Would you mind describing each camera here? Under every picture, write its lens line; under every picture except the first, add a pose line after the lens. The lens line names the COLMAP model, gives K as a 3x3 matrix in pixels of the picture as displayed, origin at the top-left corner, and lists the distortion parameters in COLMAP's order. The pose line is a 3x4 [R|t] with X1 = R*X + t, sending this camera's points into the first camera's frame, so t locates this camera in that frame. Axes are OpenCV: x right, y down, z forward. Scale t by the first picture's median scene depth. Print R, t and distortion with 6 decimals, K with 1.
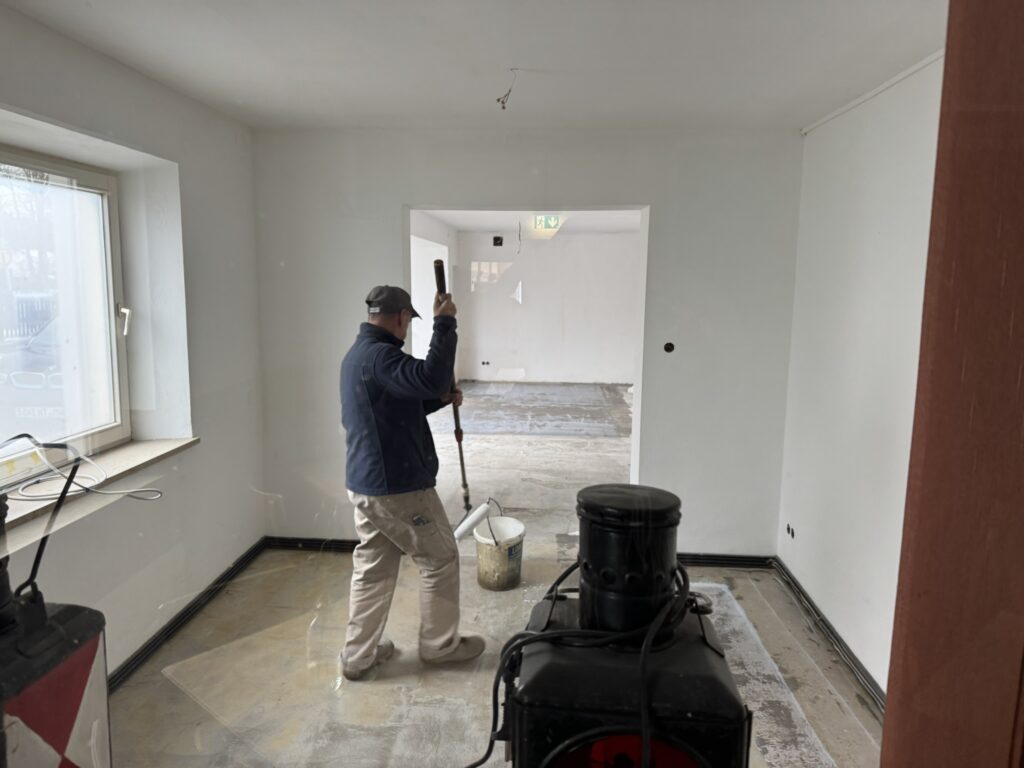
lens RADIAL K [[726.9, 0, 512.0], [0, 726.9, 384.0], [0, 0, 1]] dist [-0.001424, -0.007630]
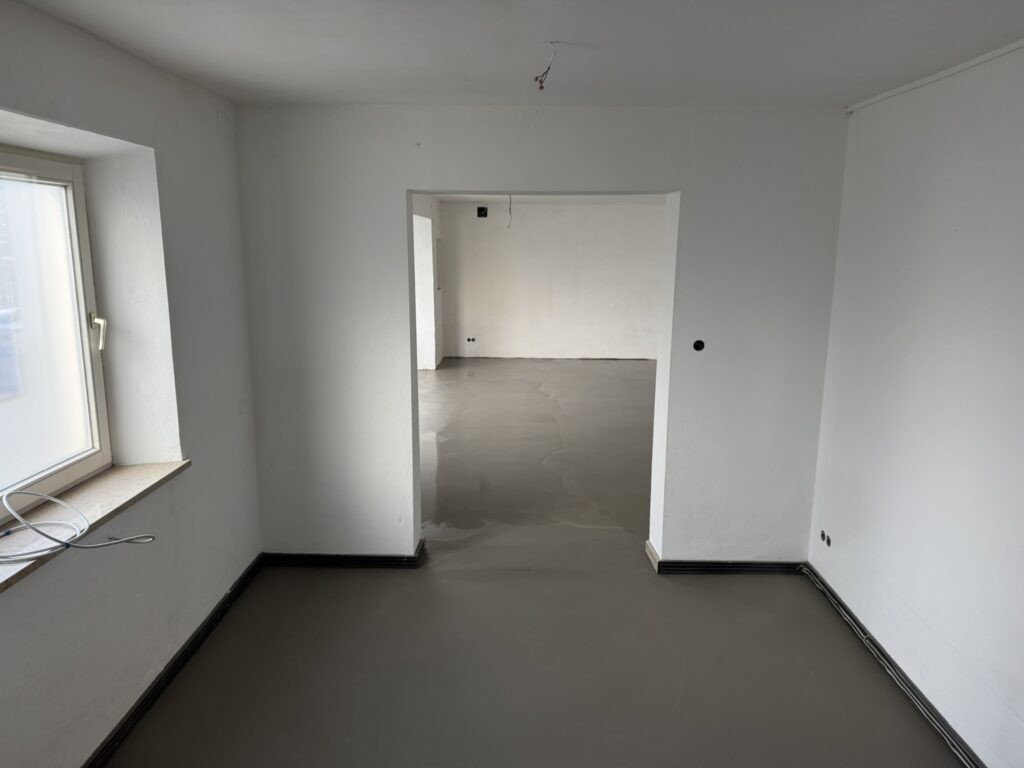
lens RADIAL K [[715.4, 0, 512.0], [0, 715.4, 384.0], [0, 0, 1]] dist [0.002104, -0.005039]
pose [[0.998906, -0.014121, 0.044589, -0.078715], [0.011585, 0.998329, 0.056618, -0.068626], [-0.045314, -0.056039, 0.997400, 0.119440]]
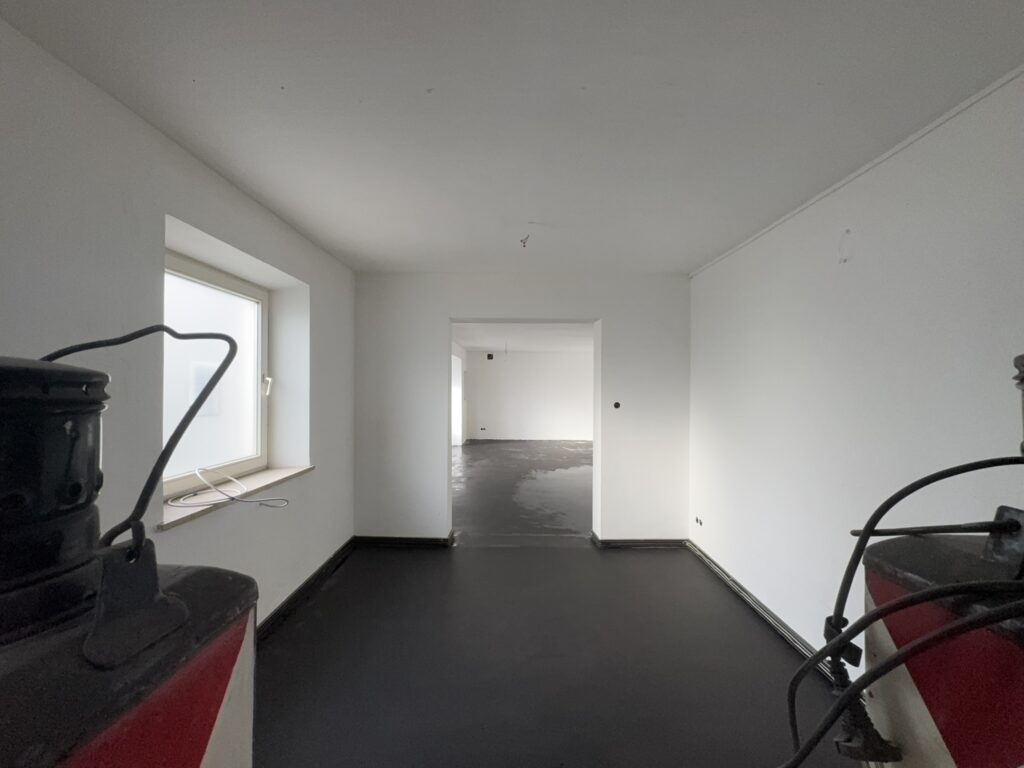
lens RADIAL K [[411.1, 0, 512.5], [0, 411.1, 392.1], [0, 0, 1]] dist [-0.019784, 0.000219]
pose [[0.998041, -0.008532, 0.061974, -0.084234], [0.016885, 0.990628, -0.135541, 0.048128], [-0.060236, 0.136322, 0.988832, 0.143306]]
